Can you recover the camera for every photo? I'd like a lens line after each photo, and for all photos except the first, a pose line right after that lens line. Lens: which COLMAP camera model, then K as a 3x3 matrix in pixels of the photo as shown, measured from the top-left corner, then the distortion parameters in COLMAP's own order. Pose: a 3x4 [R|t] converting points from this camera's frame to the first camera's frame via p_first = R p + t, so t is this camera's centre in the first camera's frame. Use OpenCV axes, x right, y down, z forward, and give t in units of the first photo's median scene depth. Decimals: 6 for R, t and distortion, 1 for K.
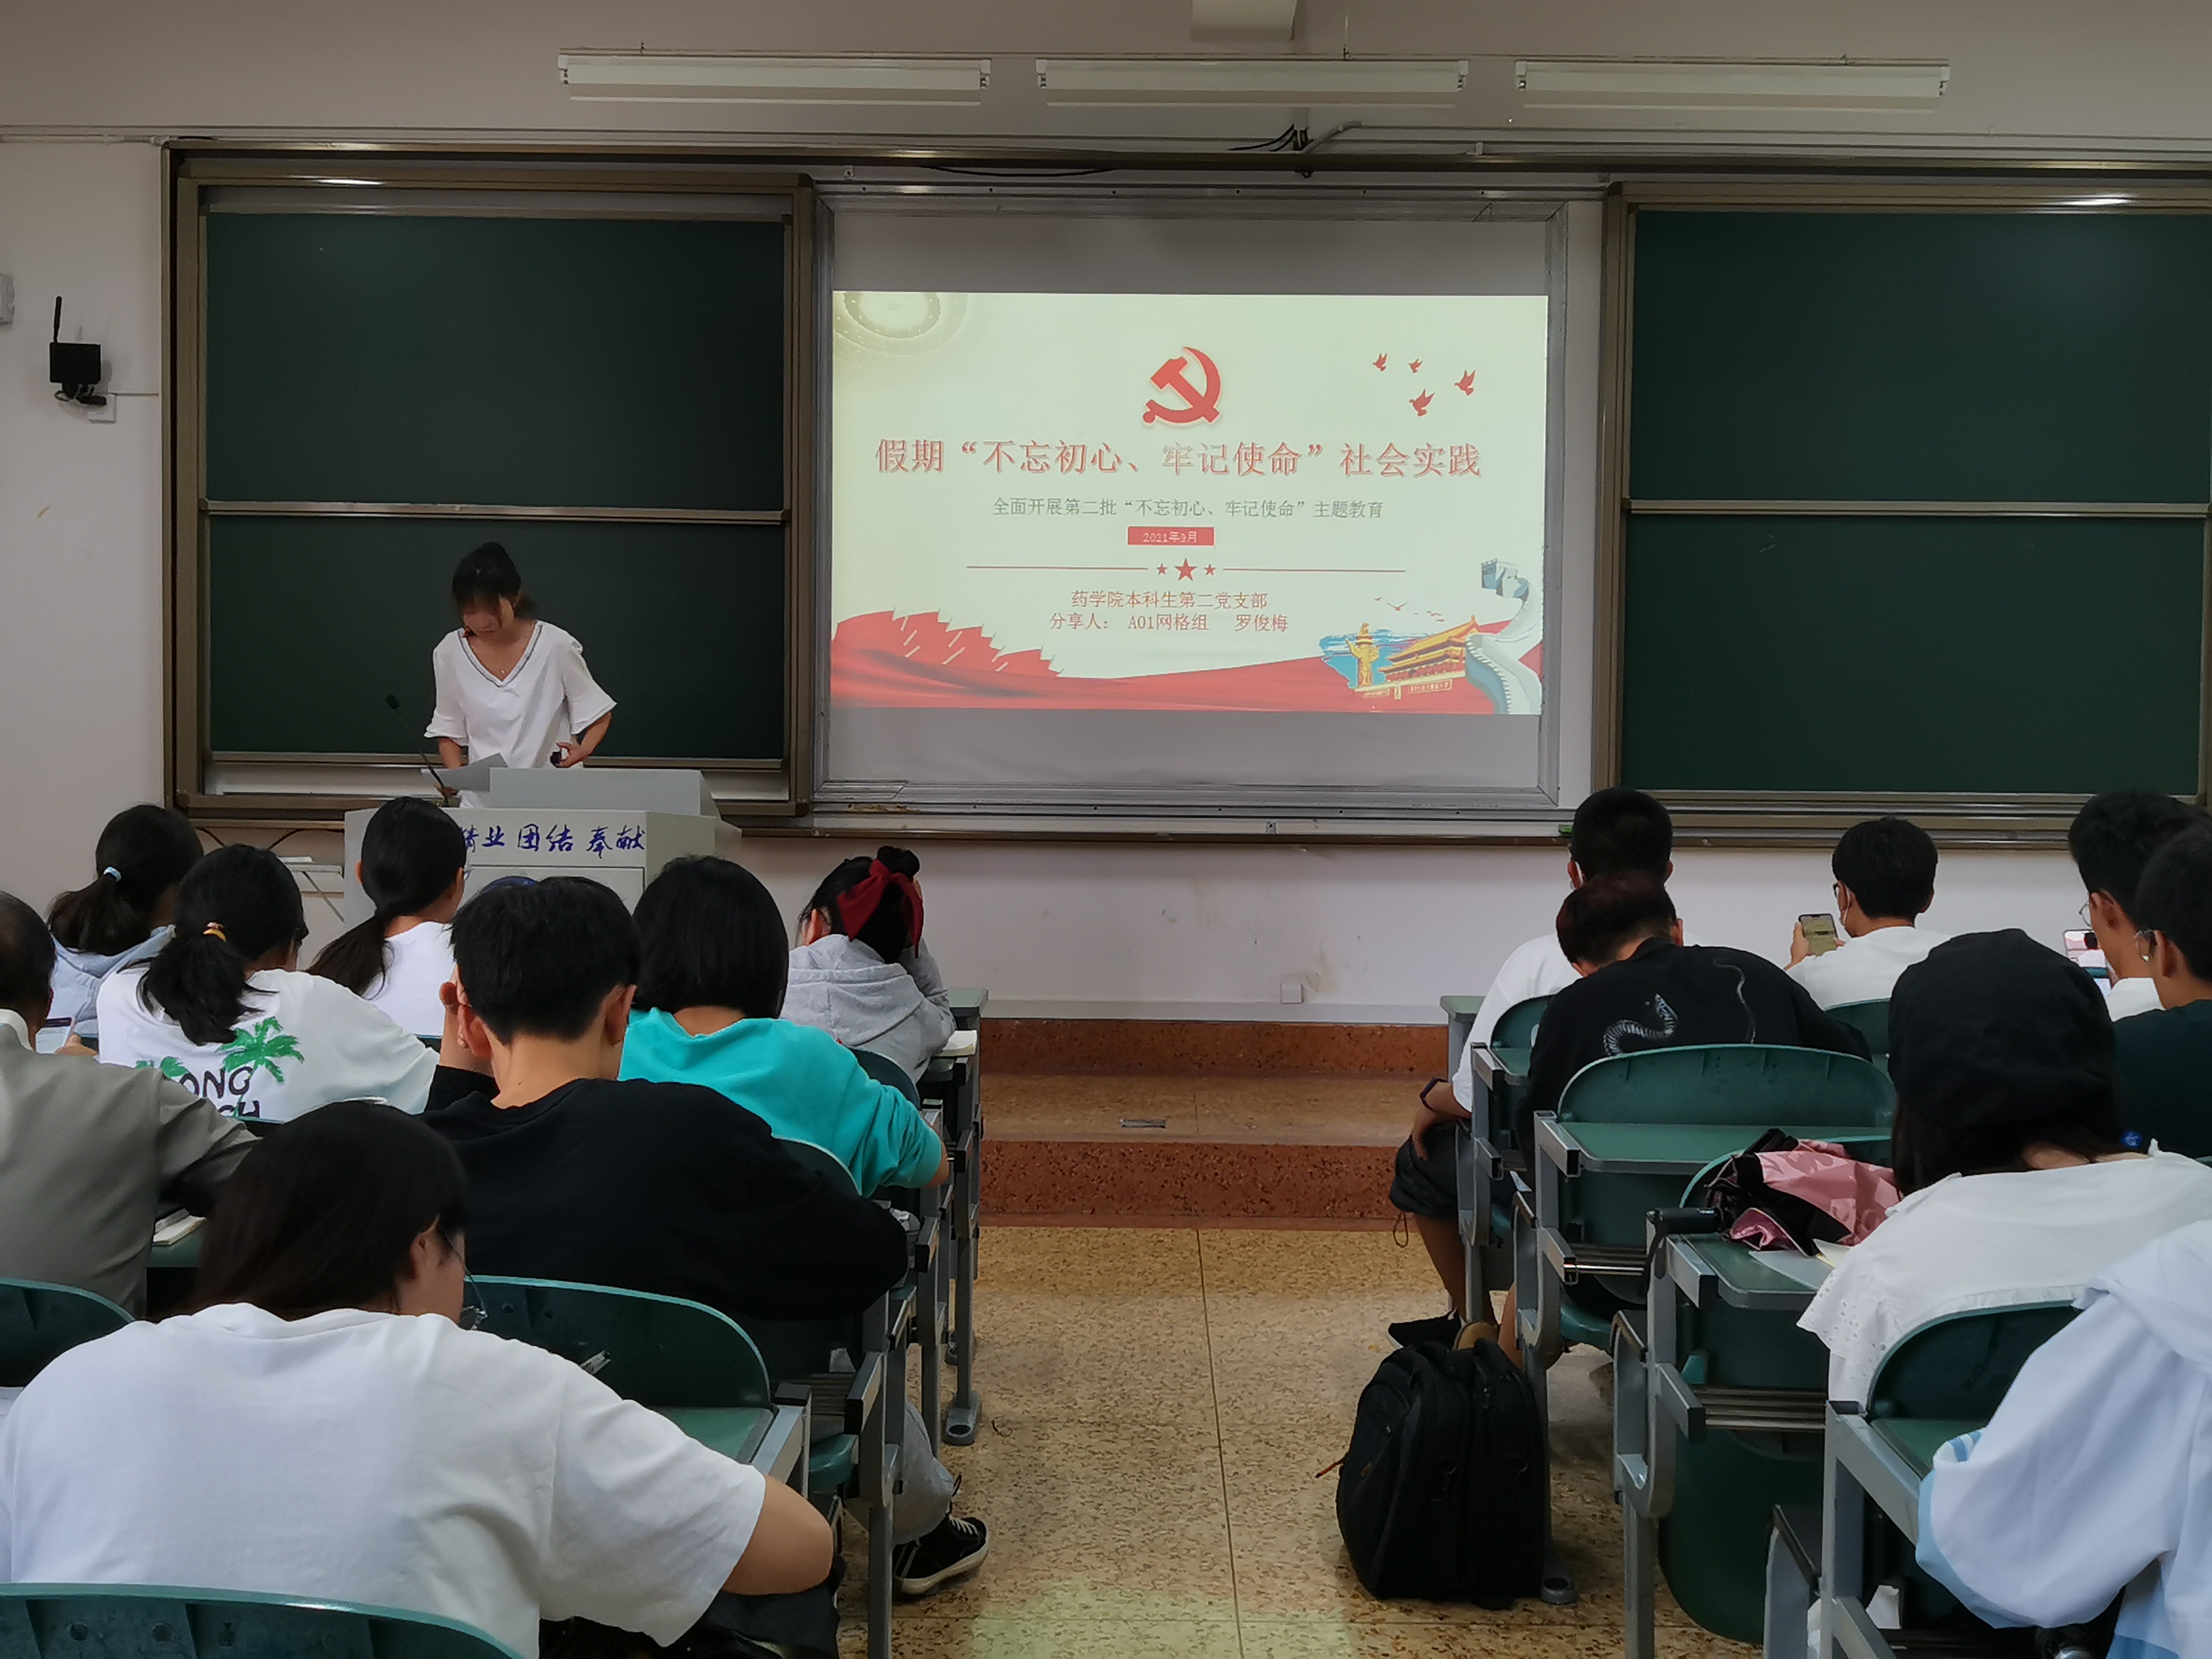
lens RADIAL K [[3127.4, 0, 1113.8], [0, 3127.4, 890.4], [0, 0, 1]] dist [0.090776, -0.186937]
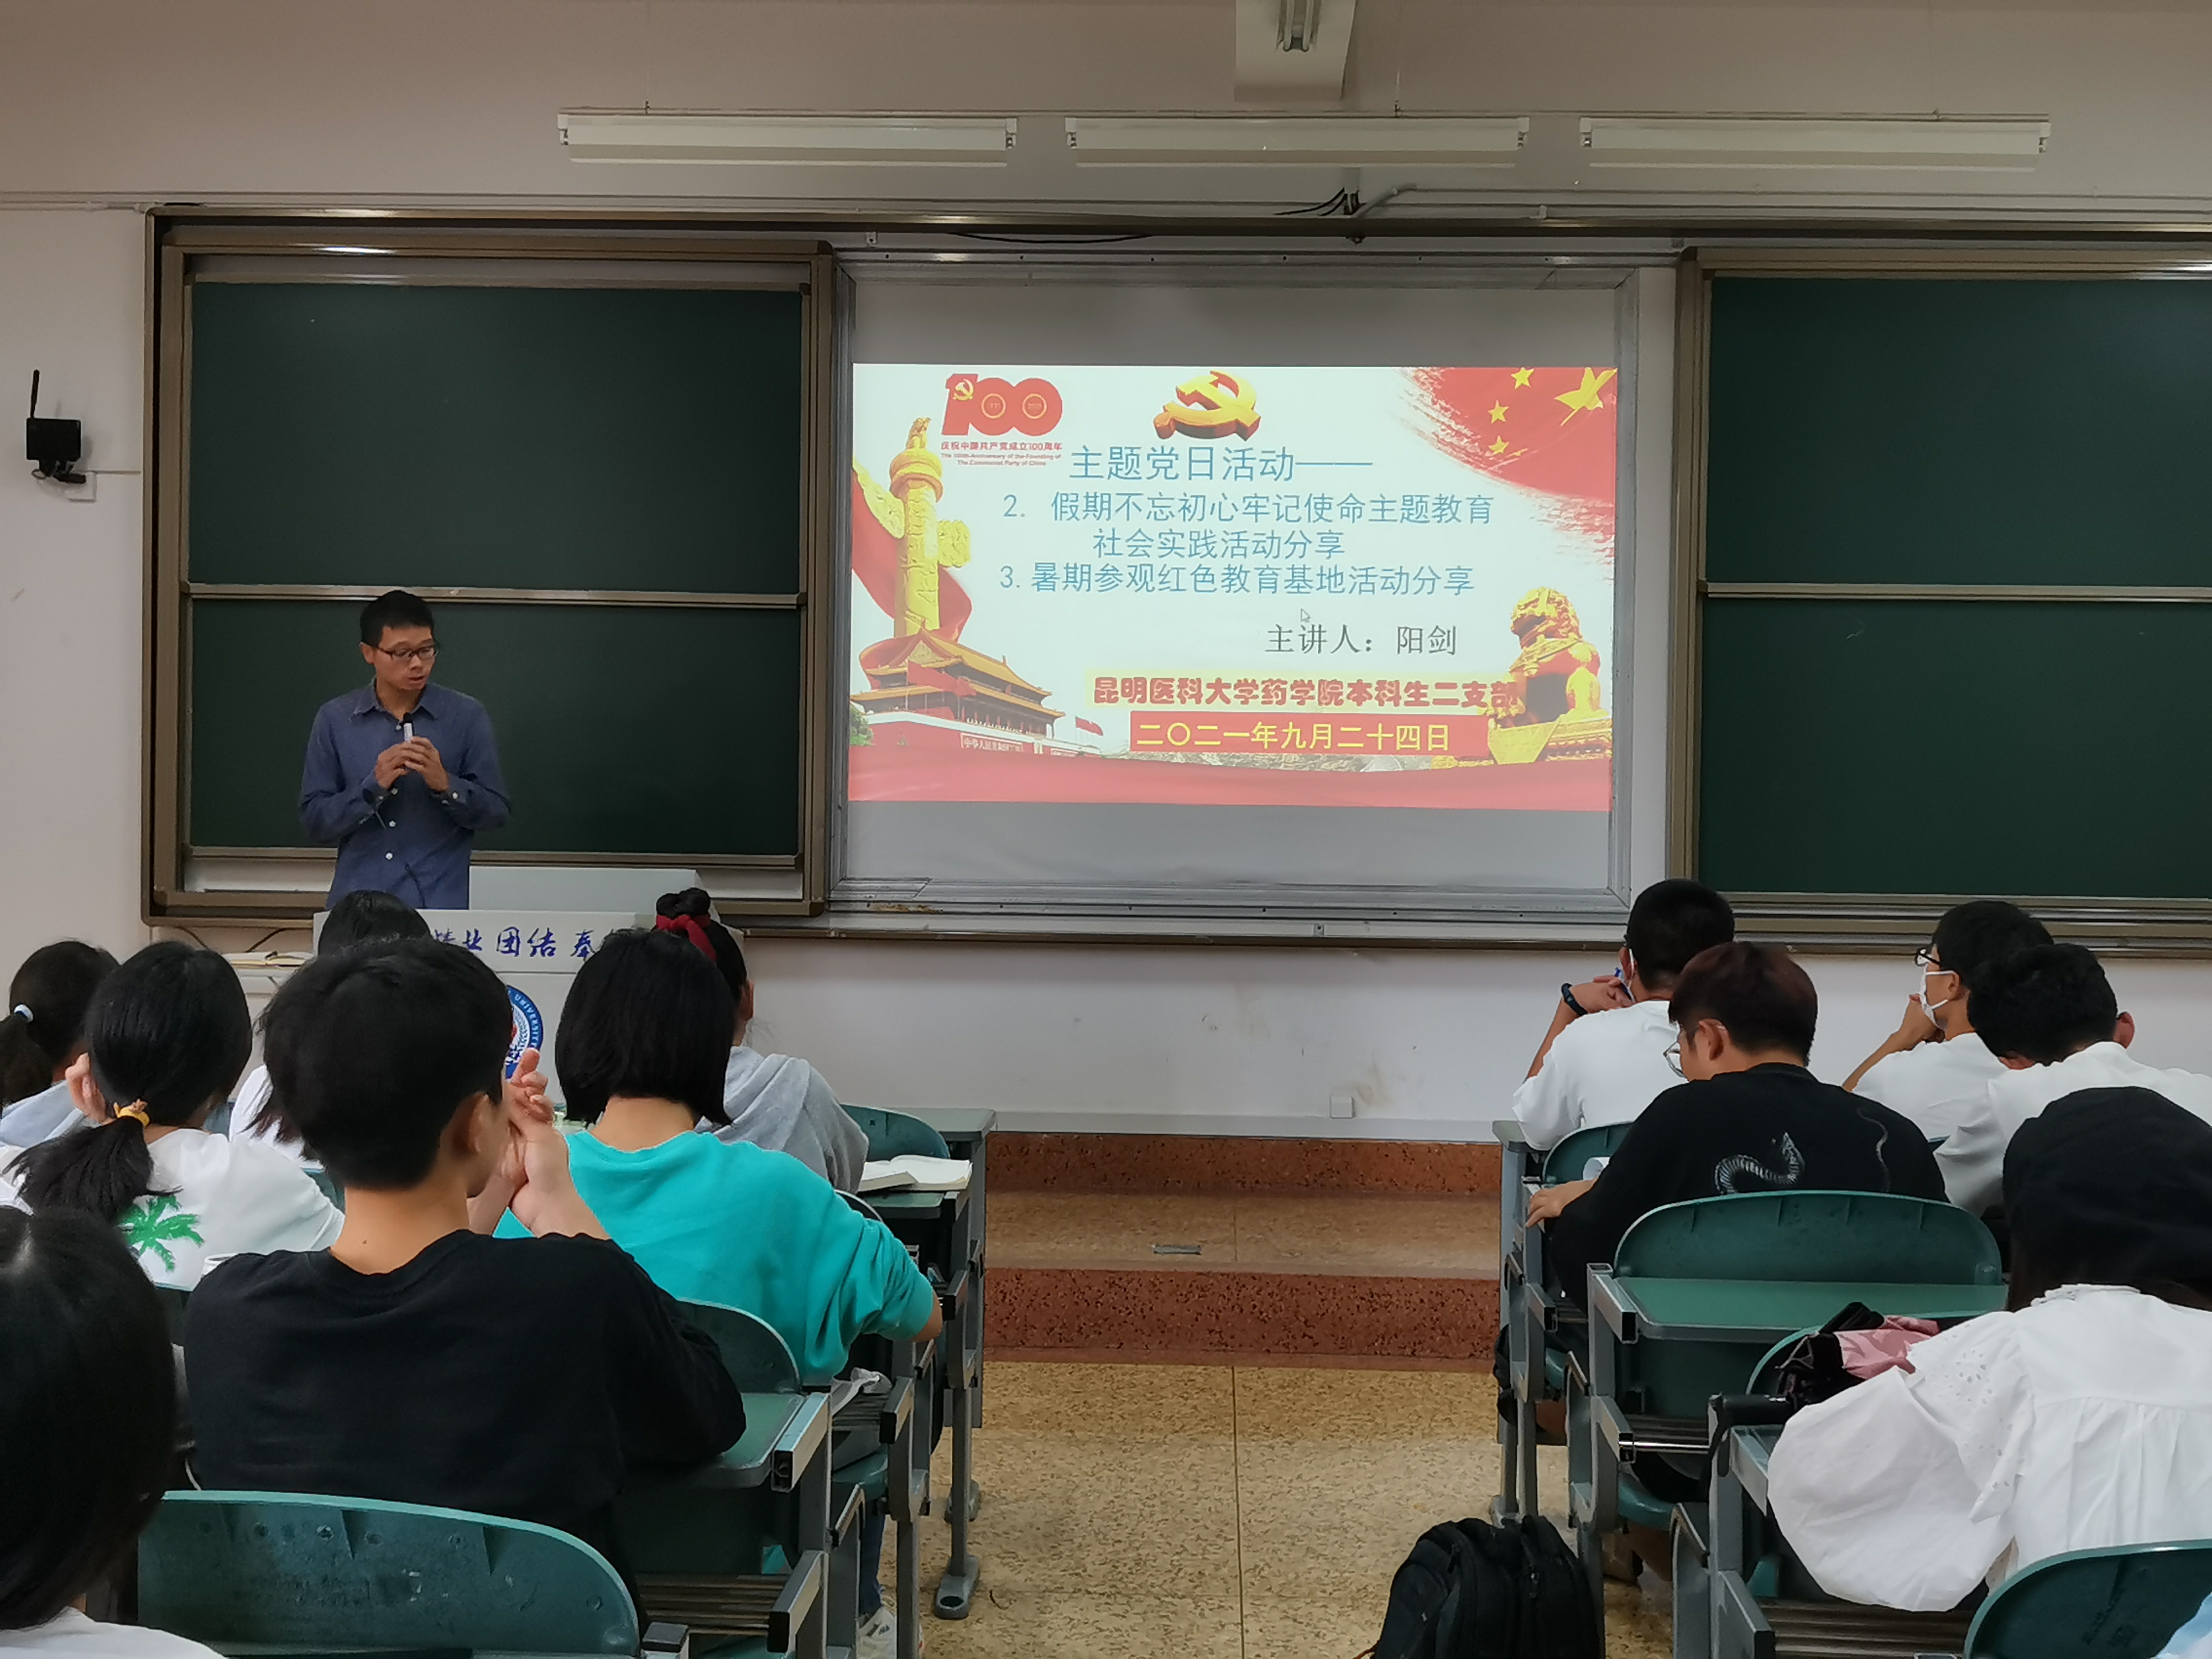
lens RADIAL K [[2885.7, 0, 1106.0], [0, 2885.7, 829.5], [0, 0, 1]] dist [0.112864, -0.341696]
pose [[0.998517, 0.005456, -0.054168, 0.035890], [-0.007692, 0.999123, -0.041166, -0.015346], [0.053896, 0.041522, 0.997683, 0.141818]]
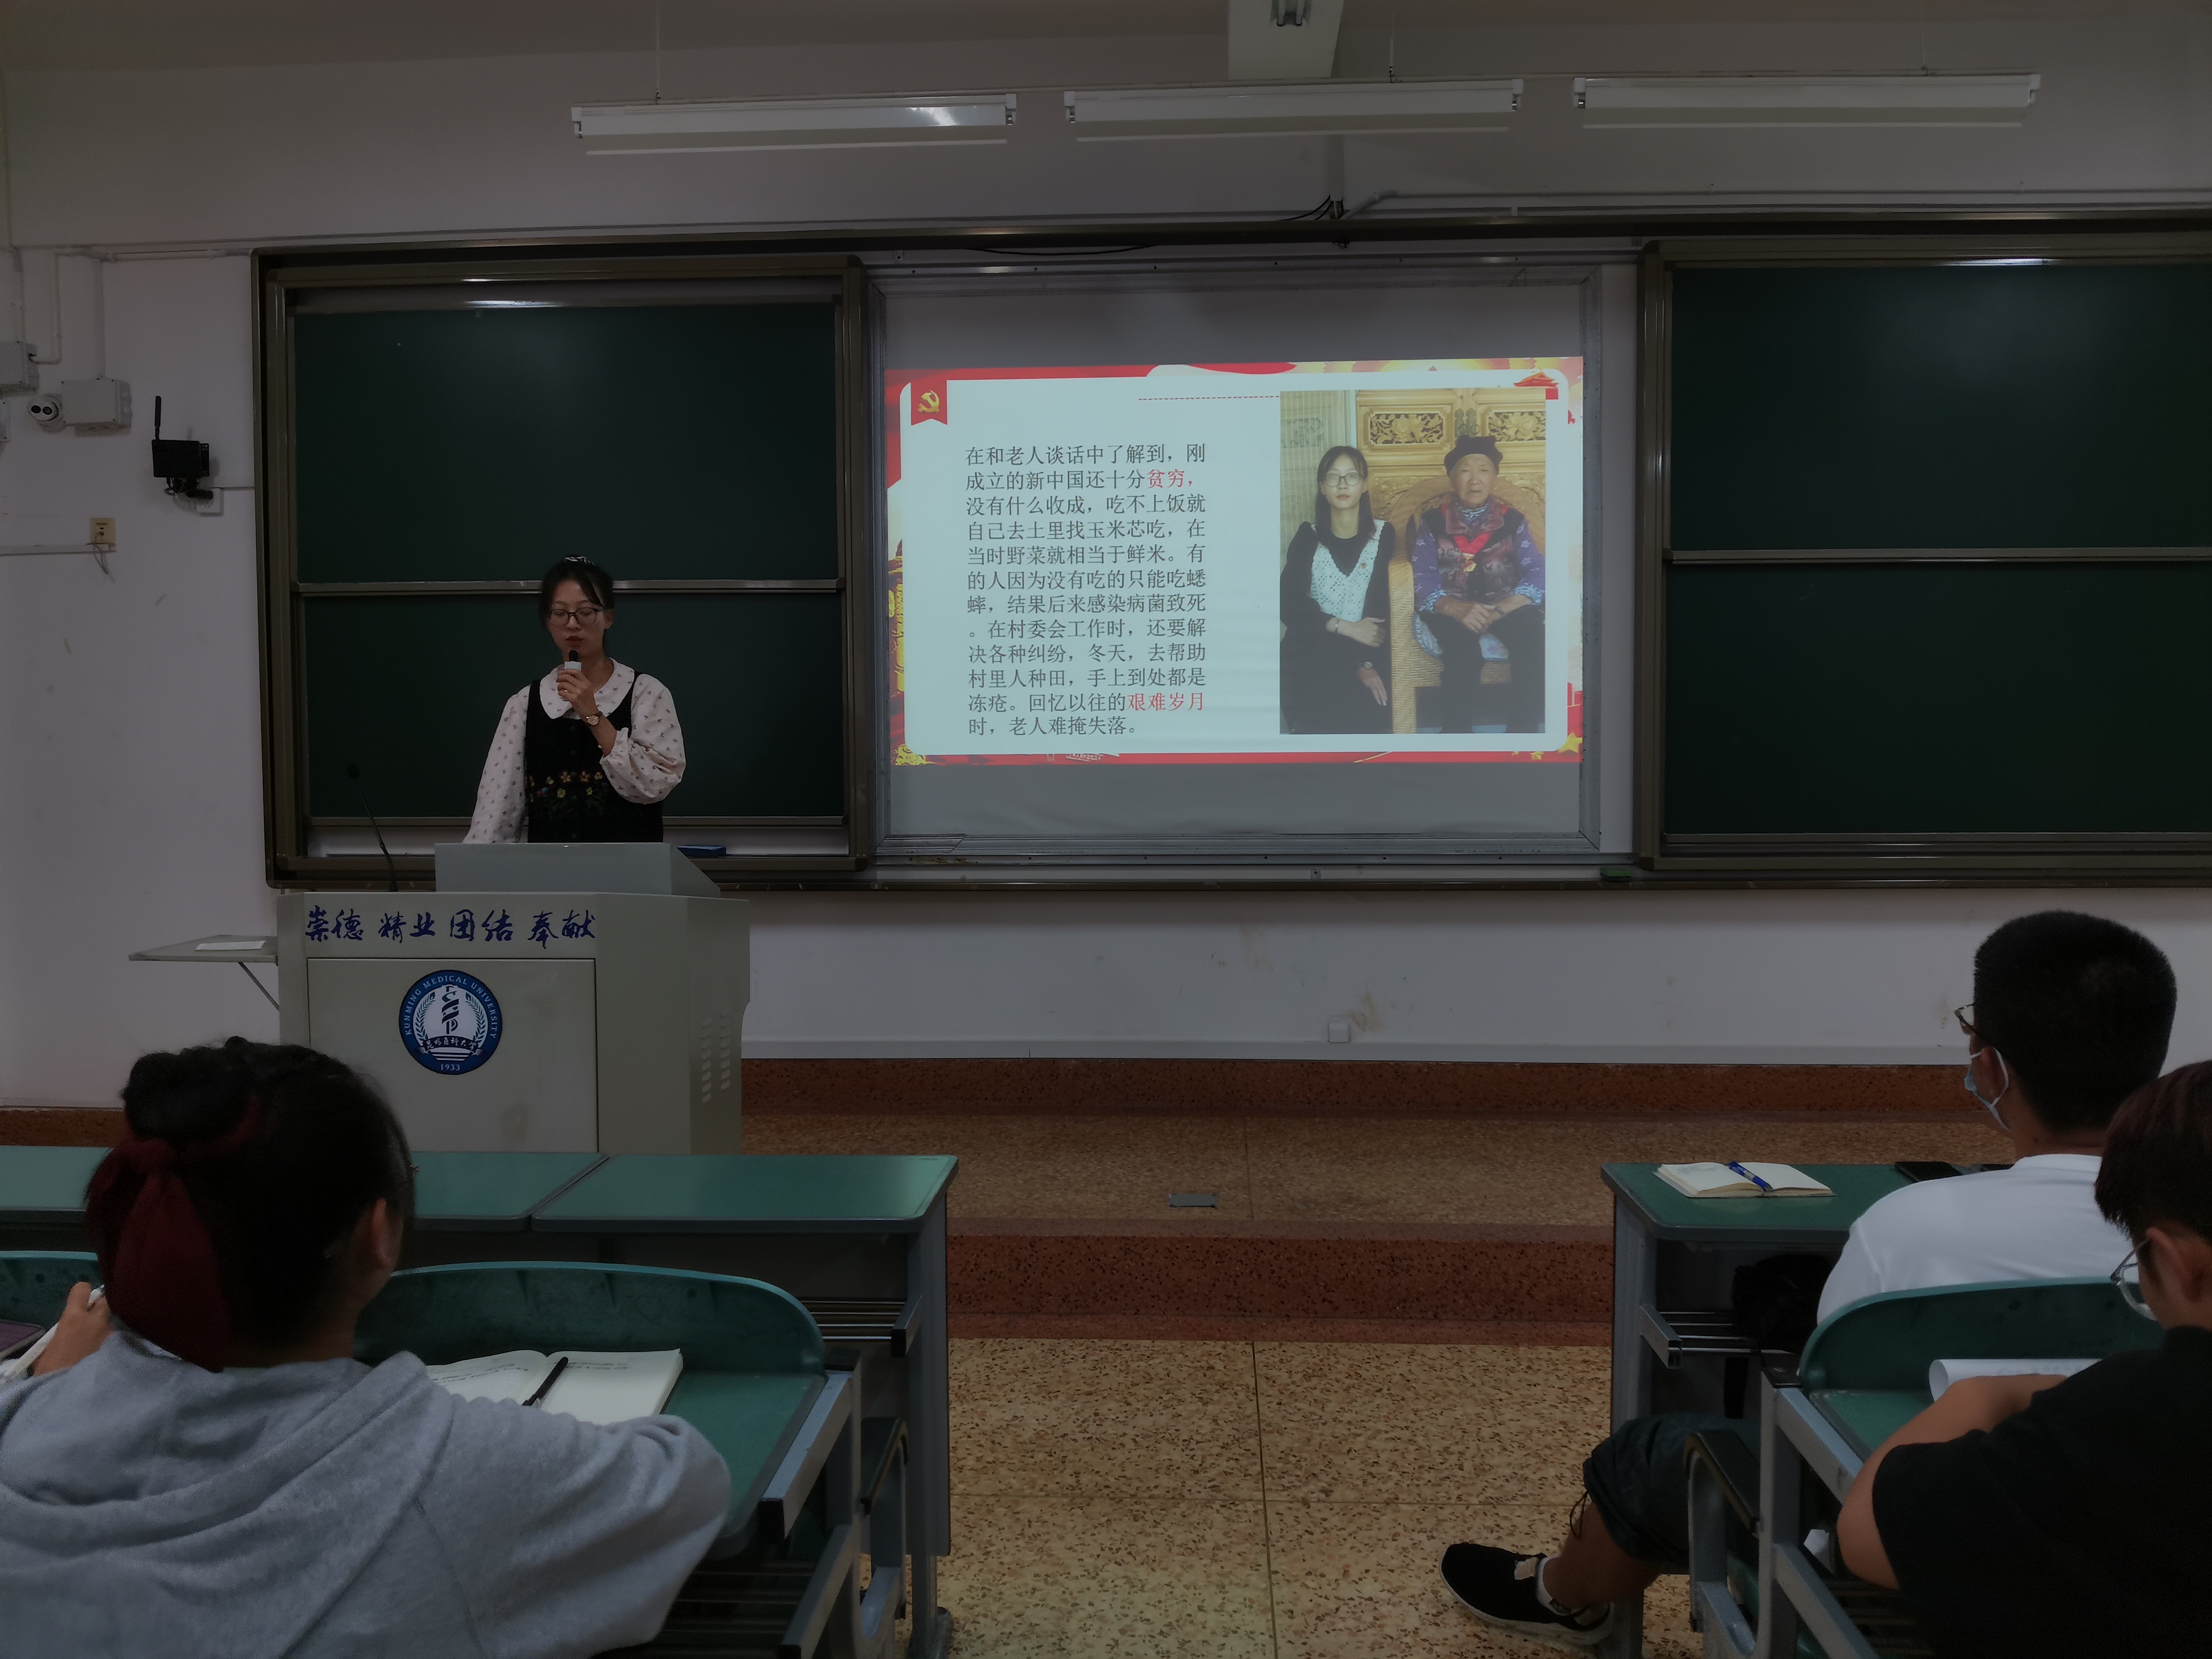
lens RADIAL K [[887.3, 0, 1100.6], [0, 887.3, 778.0], [0, 0, 1]] dist [-0.001089, -0.000108]
pose [[0.991446, -0.011430, -0.130017, 0.019310], [0.007064, 0.999397, -0.033989, -0.045880], [0.130327, 0.032780, 0.990929, 0.746690]]
